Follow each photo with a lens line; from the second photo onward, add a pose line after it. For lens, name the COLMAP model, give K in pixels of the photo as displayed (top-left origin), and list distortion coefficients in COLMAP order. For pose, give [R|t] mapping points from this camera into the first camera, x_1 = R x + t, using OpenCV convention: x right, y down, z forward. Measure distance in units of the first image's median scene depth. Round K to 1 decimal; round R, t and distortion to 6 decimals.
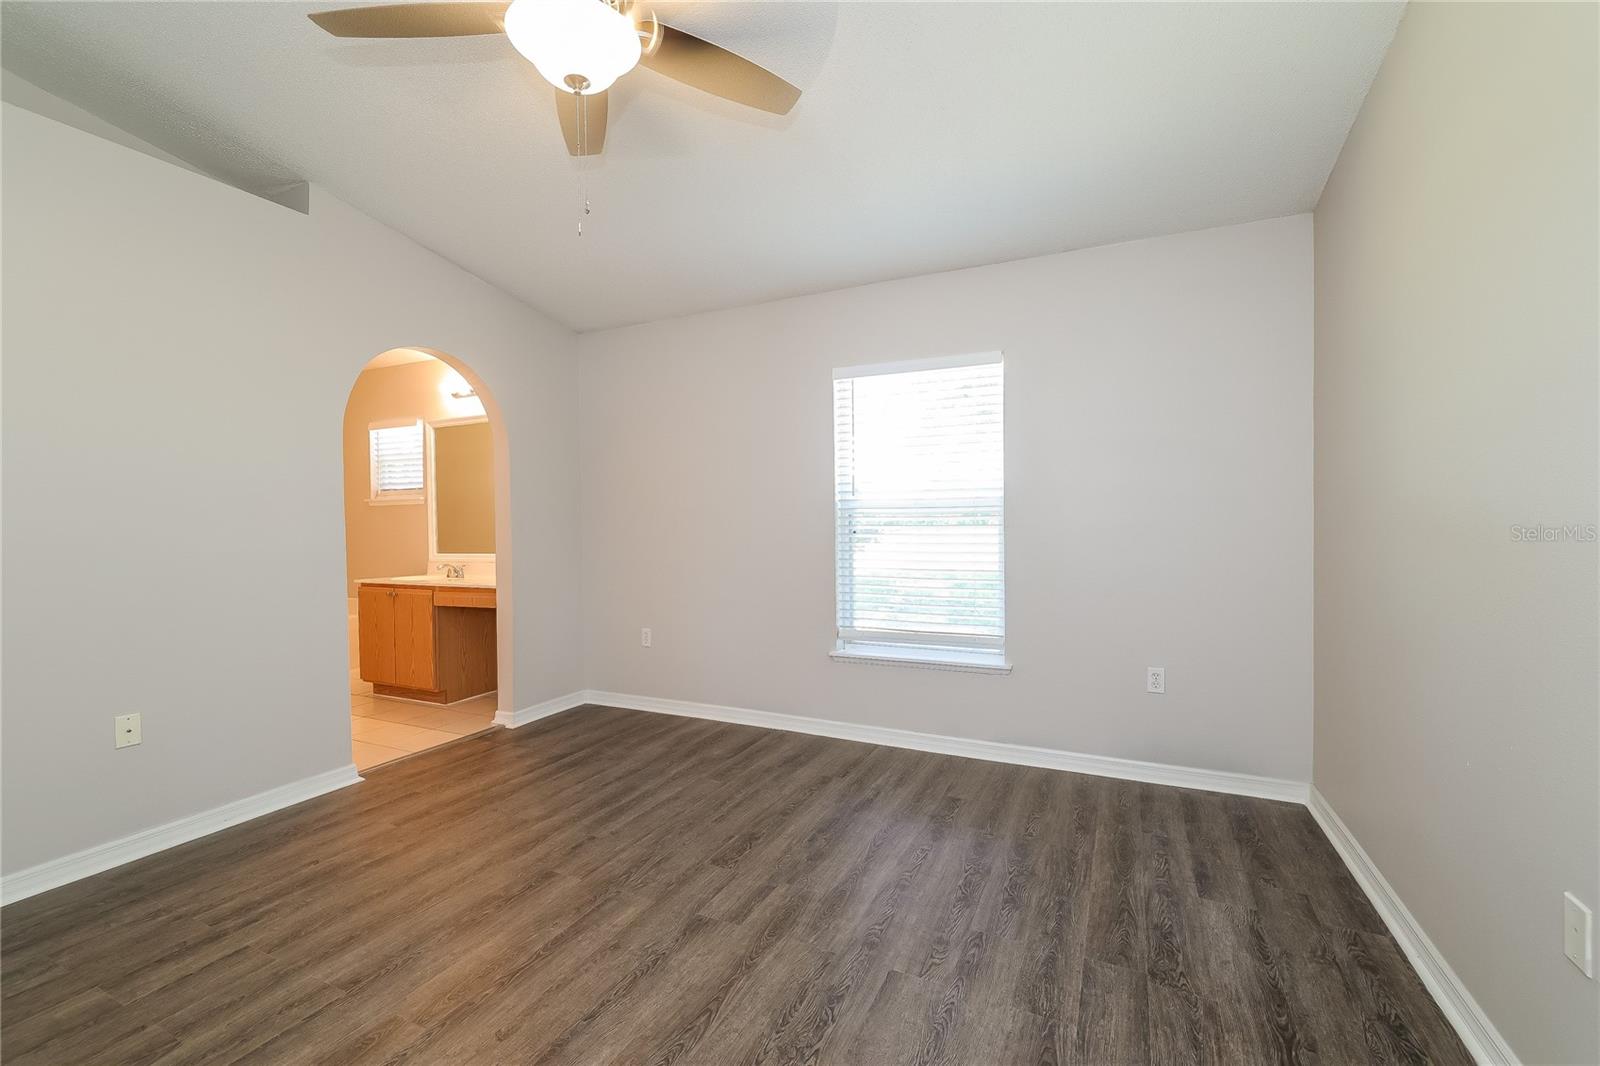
lens RADIAL K [[667.7, 0, 800.0], [0, 667.7, 533.0], [0, 0, 1]] dist [0.000285, -0.000088]
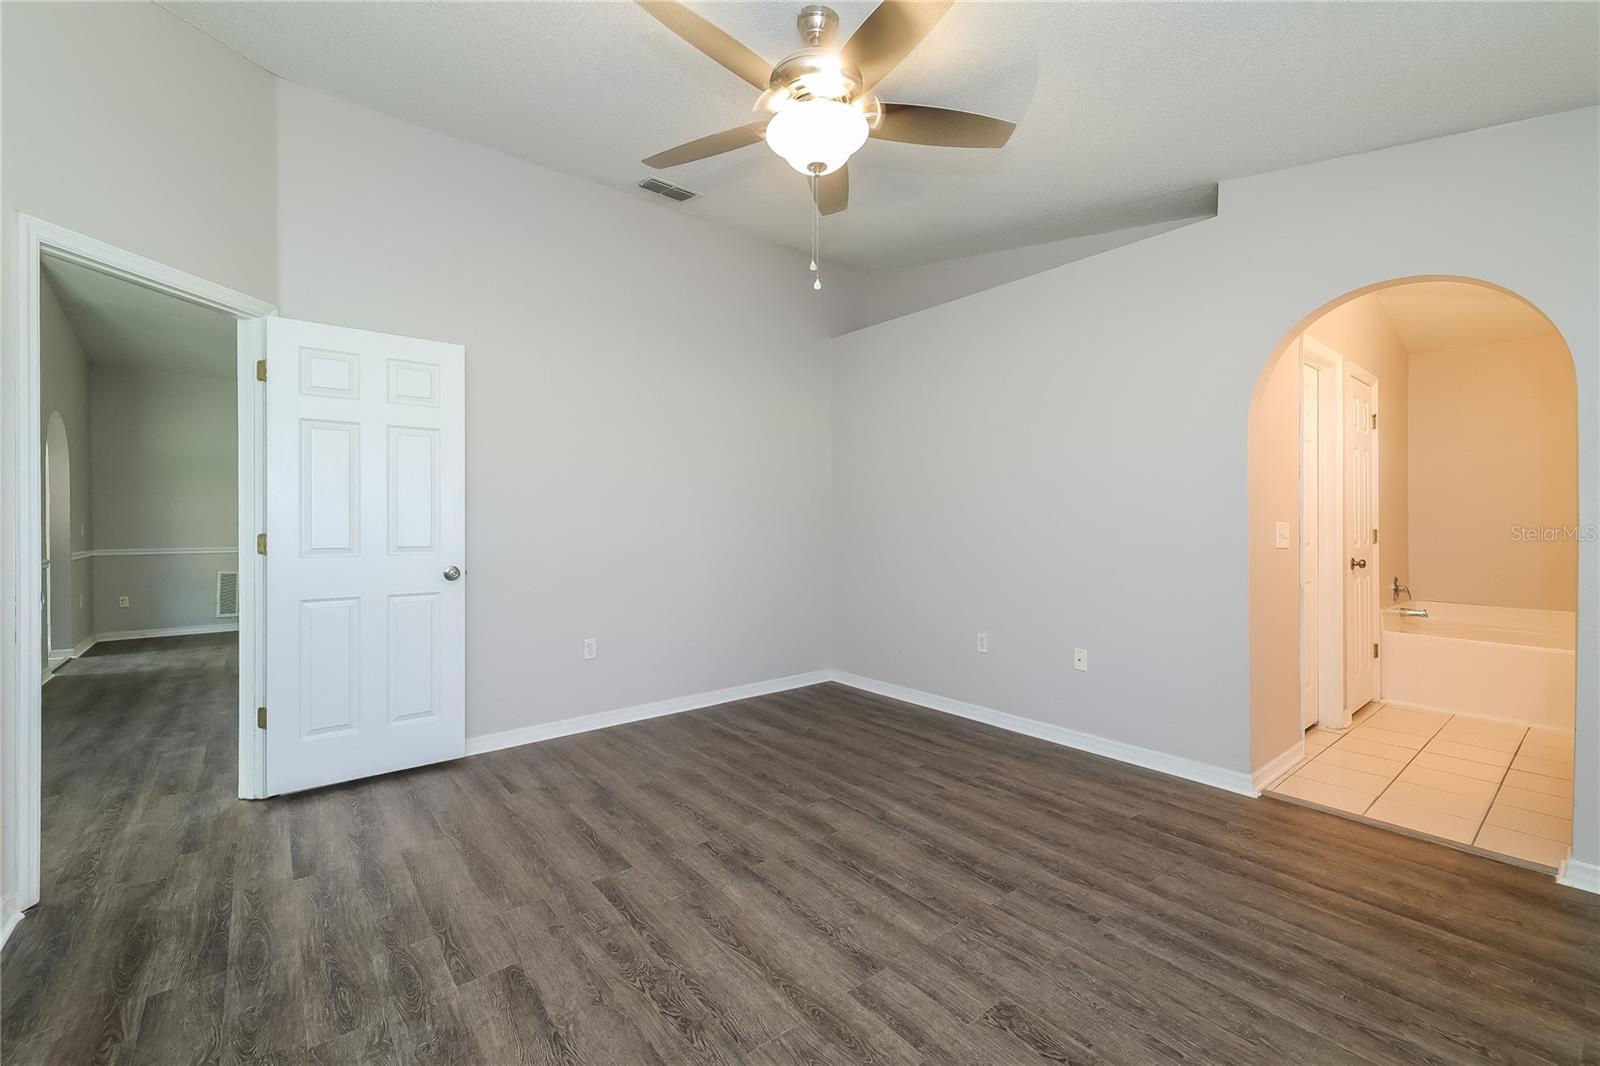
lens RADIAL K [[682.0, 0, 819.1], [0, 682.0, 518.0], [0, 0, 1]] dist [0.000767, 0.000307]
pose [[-0.417768, 0.007151, -0.908526, 0.556055], [-0.013841, 0.999803, 0.014234, -0.028829], [0.908448, 0.018522, -0.417586, 1.019895]]
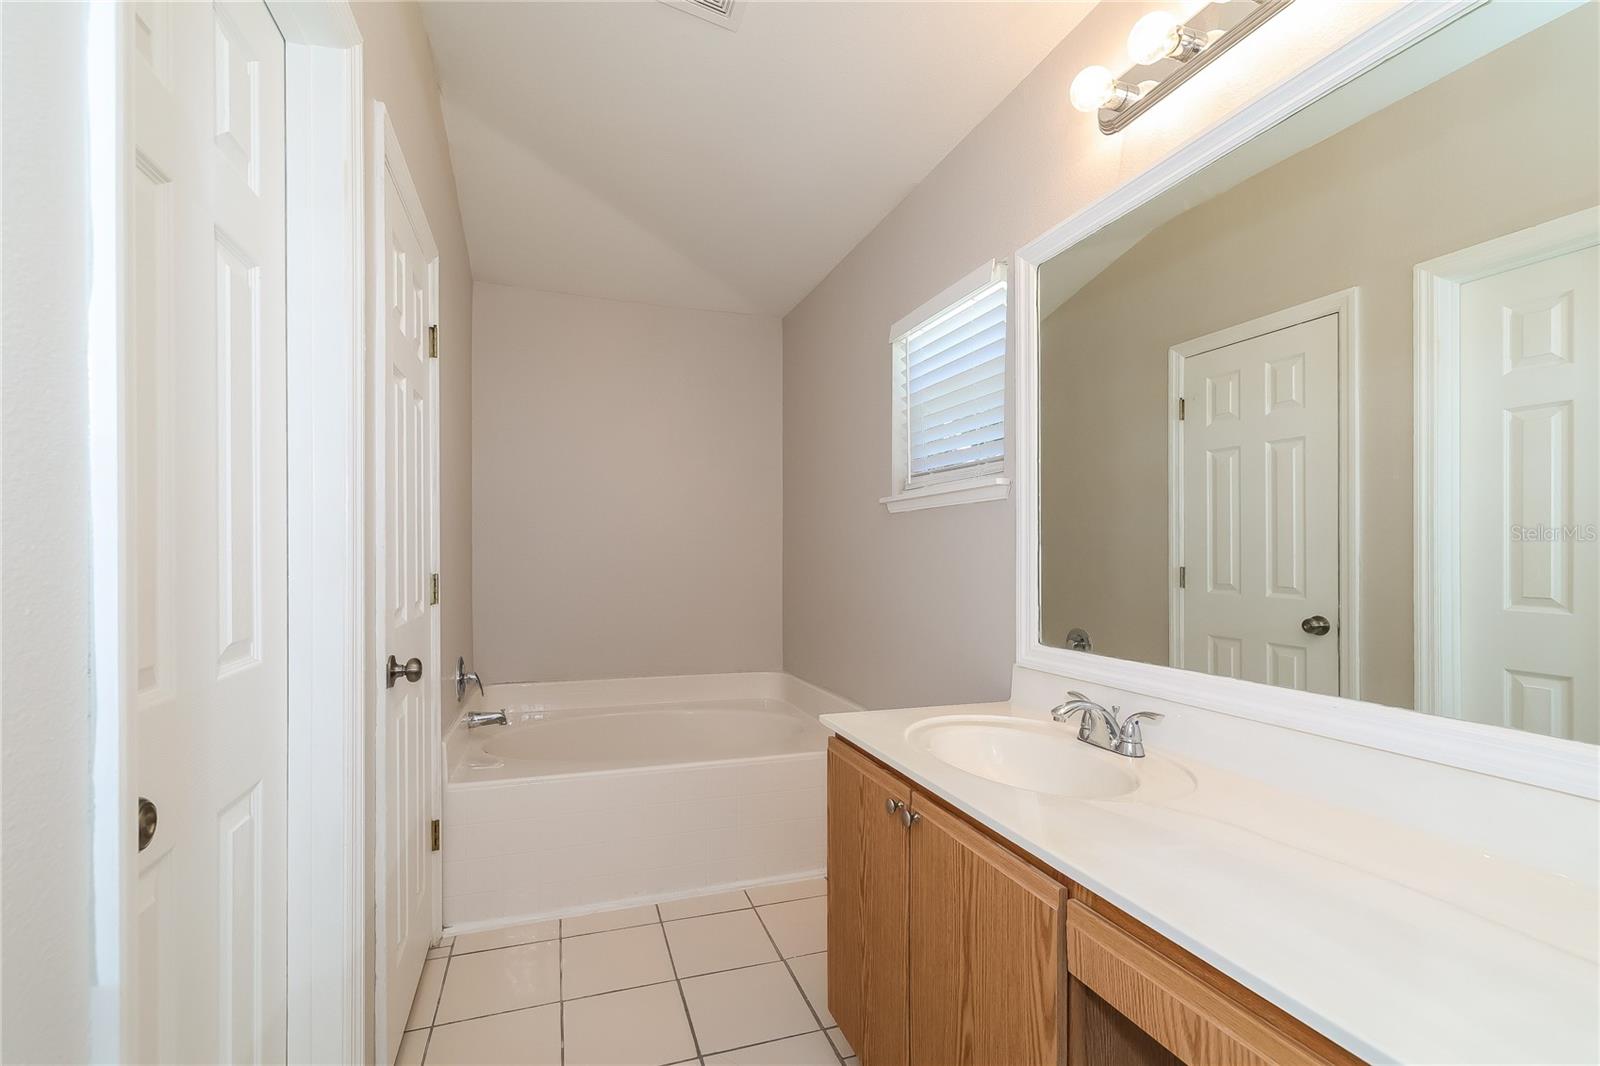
lens RADIAL K [[672.9, 0, 792.0], [0, 672.9, 544.6], [0, 0, 1]] dist [0.000372, 0.000061]
pose [[0.701372, 0.001695, -0.712794, -0.770997], [-0.016256, 0.999775, -0.013618, -0.025111], [0.712610, 0.021139, 0.701242, 1.329148]]
